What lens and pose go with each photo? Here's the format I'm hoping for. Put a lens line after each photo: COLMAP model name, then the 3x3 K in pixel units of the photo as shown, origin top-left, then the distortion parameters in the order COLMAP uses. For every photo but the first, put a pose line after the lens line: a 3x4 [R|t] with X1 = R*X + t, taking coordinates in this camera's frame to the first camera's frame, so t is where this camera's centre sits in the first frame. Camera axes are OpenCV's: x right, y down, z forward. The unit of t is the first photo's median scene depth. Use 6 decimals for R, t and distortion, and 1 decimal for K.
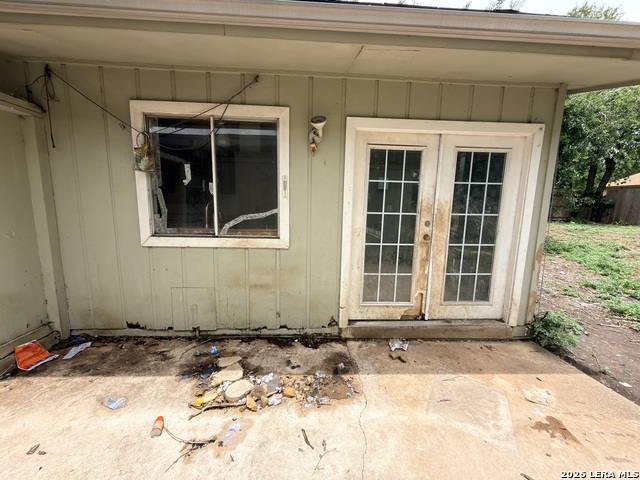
lens RADIAL K [[254.2, 0, 319.9], [0, 254.2, 240.0], [0, 0, 1]] dist [-0.000025, 0.000347]
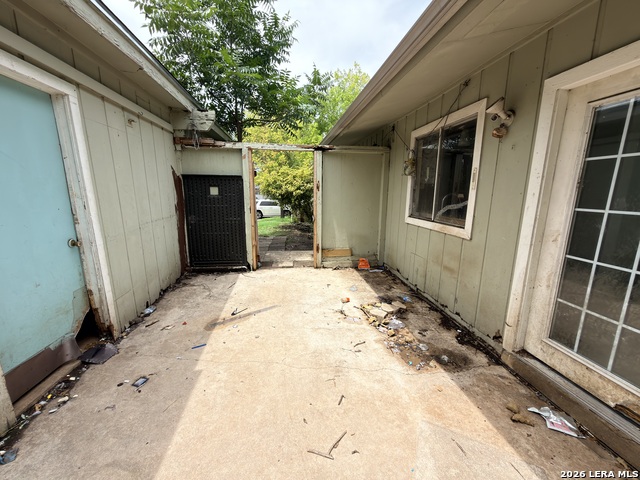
lens RADIAL K [[254.2, 0, 318.6], [0, 254.2, 240.2], [0, 0, 1]] dist [-0.000025, 0.000347]
pose [[0.077822, 0.168358, -0.982649, 0.834260], [-0.151303, 0.976216, 0.155273, -0.031380], [0.985419, 0.136594, 0.101444, 0.307082]]
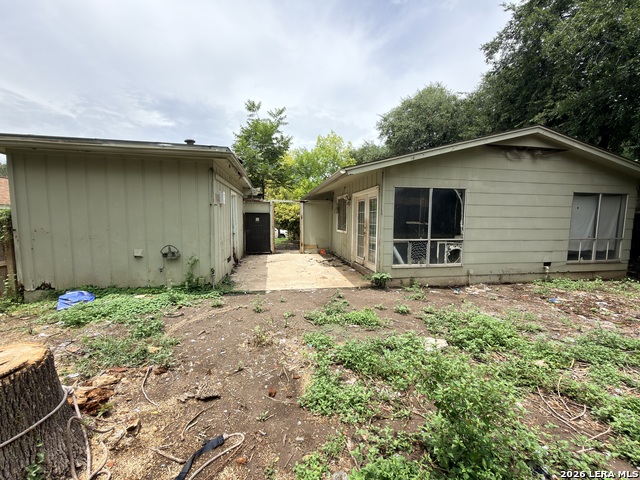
lens RADIAL K [[254.2, 0, 320.0], [0, 254.2, 241.2], [0, 0, 1]] dist [-0.000025, 0.000347]
pose [[0.120803, 0.068471, -0.990312, 3.287346], [-0.150739, 0.987315, 0.049876, 0.010691], [0.981165, 0.143254, 0.129591, 0.236877]]
